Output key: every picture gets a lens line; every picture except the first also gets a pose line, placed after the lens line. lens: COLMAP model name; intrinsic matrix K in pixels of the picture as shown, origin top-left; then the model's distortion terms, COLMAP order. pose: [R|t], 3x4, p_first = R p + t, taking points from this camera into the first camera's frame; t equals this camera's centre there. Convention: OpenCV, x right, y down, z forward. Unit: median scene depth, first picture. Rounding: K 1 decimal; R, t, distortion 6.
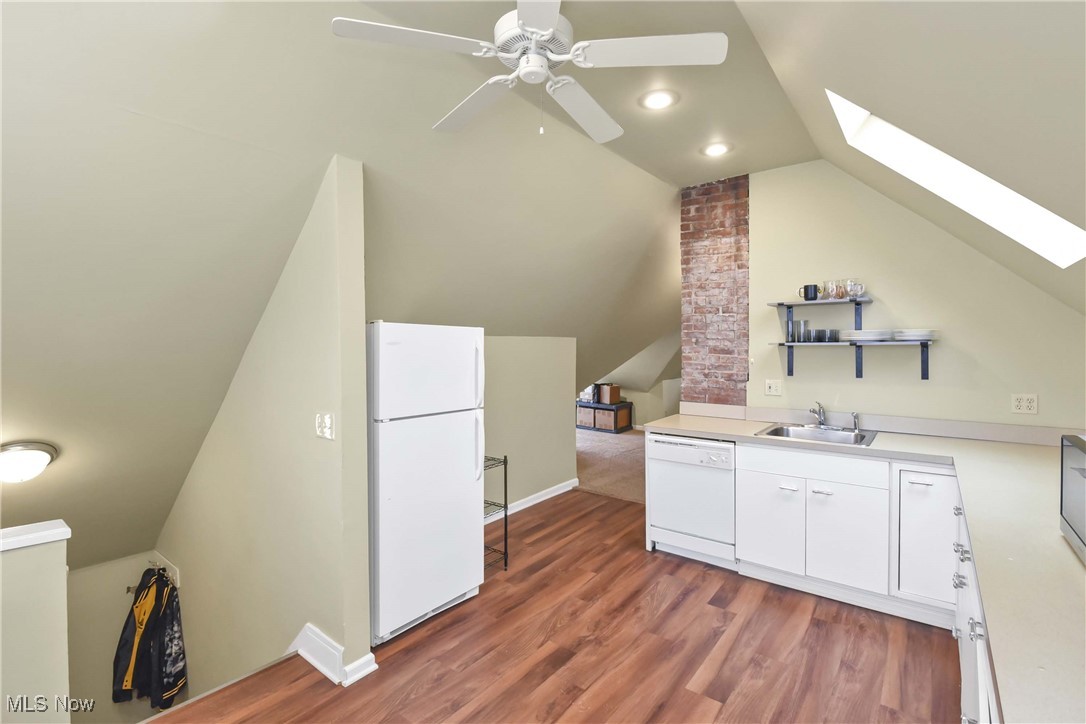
lens RADIAL K [[489.3, 0, 537.2], [0, 489.3, 355.3], [0, 0, 1]] dist [-0.001526, -0.008628]
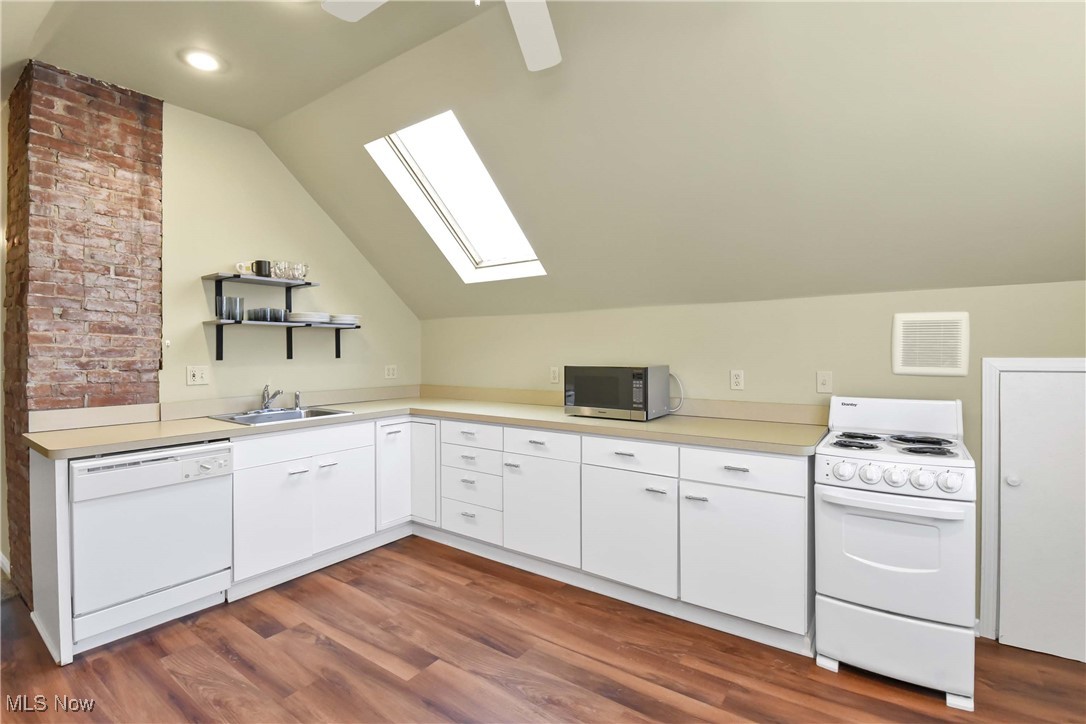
lens RADIAL K [[489.3, 0, 540.4], [0, 489.3, 355.6], [0, 0, 1]] dist [-0.001526, -0.008628]
pose [[-0.034287, 0.000293, 0.999412, -0.381024], [0.023405, 0.999726, 0.000510, 0.048059], [-0.999138, 0.023409, -0.034284, 0.471796]]
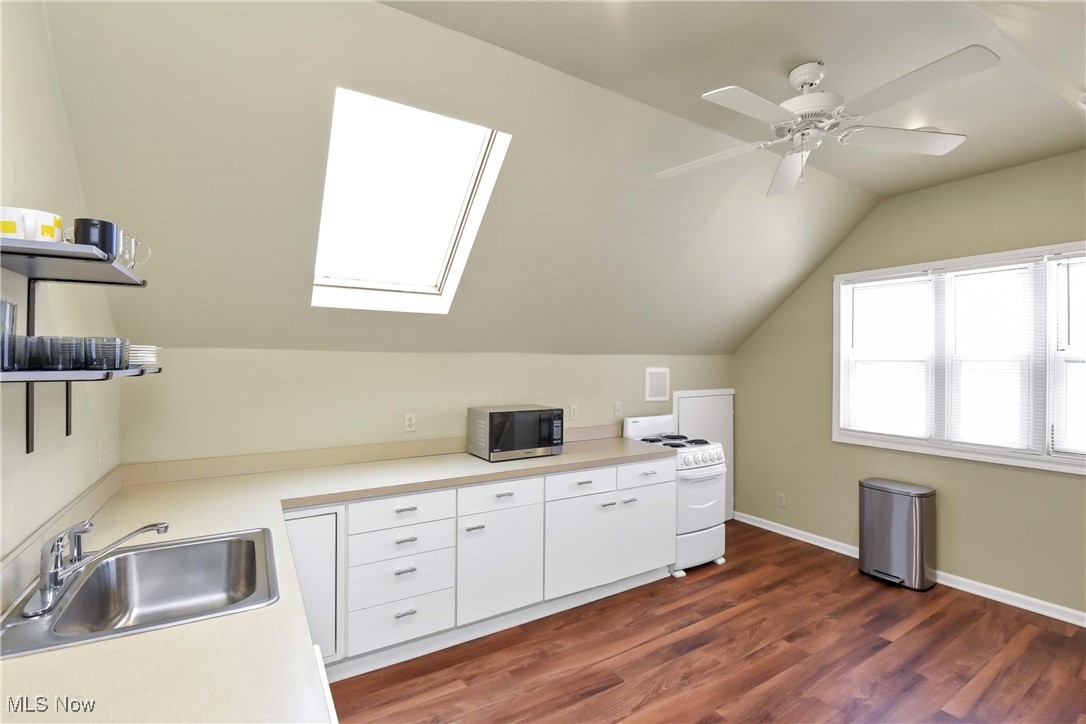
lens RADIAL K [[489.3, 0, 538.6], [0, 489.3, 361.7], [0, 0, 1]] dist [-0.001526, -0.008628]
pose [[-0.929889, 0.003024, 0.367827, 0.076666], [0.009573, 0.999826, 0.015981, -0.032301], [-0.367714, 0.018382, -0.929757, 1.144703]]
